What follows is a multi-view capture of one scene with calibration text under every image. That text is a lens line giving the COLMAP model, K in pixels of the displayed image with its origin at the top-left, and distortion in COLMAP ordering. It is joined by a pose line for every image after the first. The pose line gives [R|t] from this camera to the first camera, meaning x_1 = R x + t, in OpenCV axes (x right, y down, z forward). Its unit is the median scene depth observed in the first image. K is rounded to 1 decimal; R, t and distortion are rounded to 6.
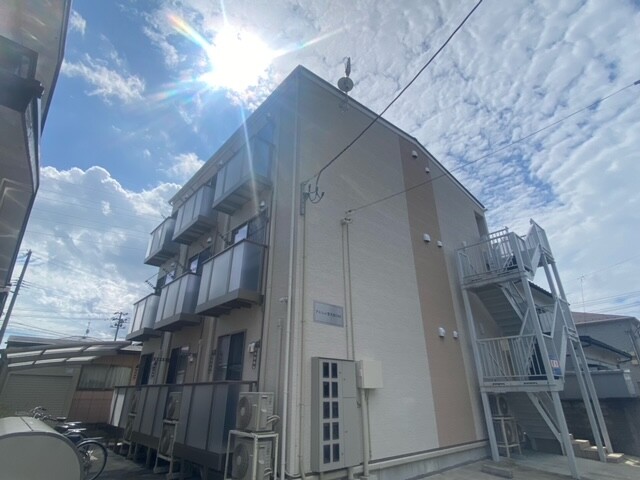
lens RADIAL K [[330.8, 0, 320.0], [0, 330.8, 240.0], [0, 0, 1]] dist [0.026897, -0.022837]
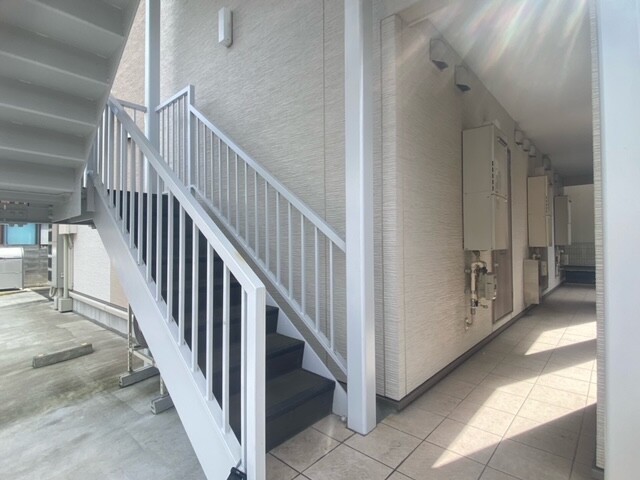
lens RADIAL K [[330.8, 0, 320.0], [0, 330.8, 240.0], [0, 0, 1]] dist [0.026897, -0.022837]
pose [[0.104436, -0.014678, -0.994423, 1.046835], [0.418164, 0.907859, 0.030516, 0.616943], [0.902348, -0.419019, 0.100951, 1.293147]]
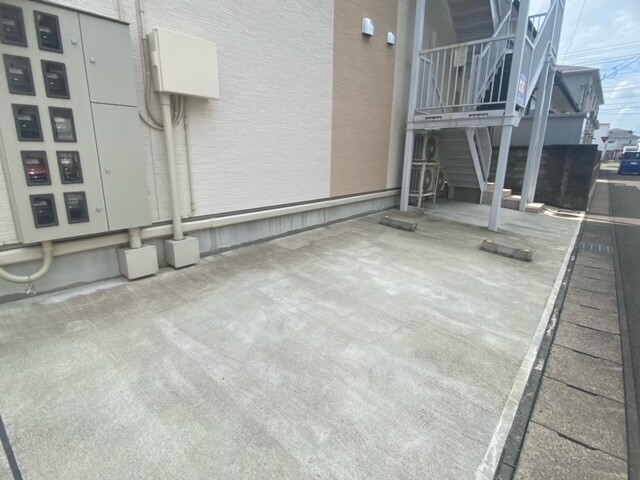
lens RADIAL K [[330.8, 0, 320.0], [0, 330.8, 240.0], [0, 0, 1]] dist [0.026897, -0.022837]
pose [[0.989786, -0.021612, 0.140912, 0.216937], [-0.072893, 0.772738, 0.630526, 0.227125], [-0.122514, -0.634358, 0.763270, 0.369325]]
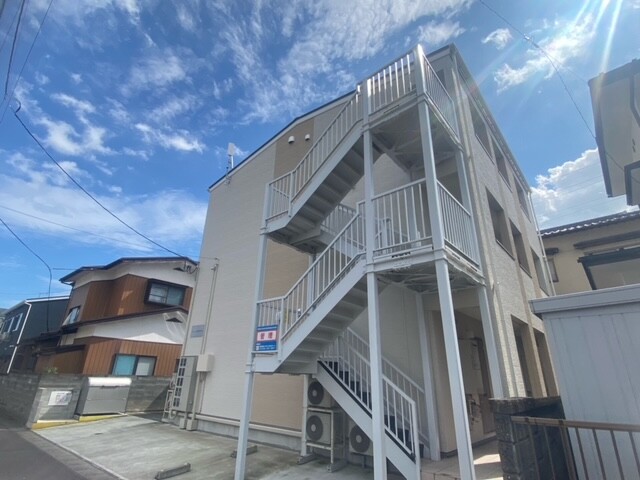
lens RADIAL K [[330.8, 0, 320.0], [0, 330.8, 240.0], [0, 0, 1]] dist [0.026897, -0.022837]
pose [[0.122503, -0.374324, -0.919171, 1.565930], [0.389783, 0.869876, -0.302301, 0.480162], [0.912723, -0.321244, 0.252467, 1.050016]]
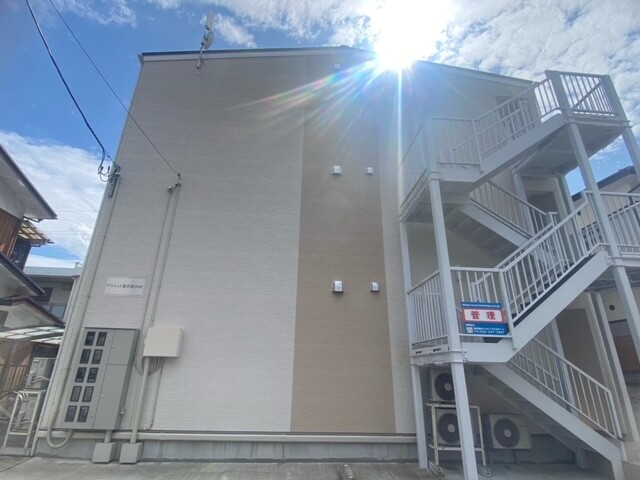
lens RADIAL K [[330.8, 0, 320.0], [0, 330.8, 240.0], [0, 0, 1]] dist [0.026897, -0.022837]
pose [[0.781811, -0.208149, -0.587746, 0.895615], [0.239664, 0.970536, -0.024915, 0.205813], [0.575615, -0.121383, 0.808661, 0.428555]]
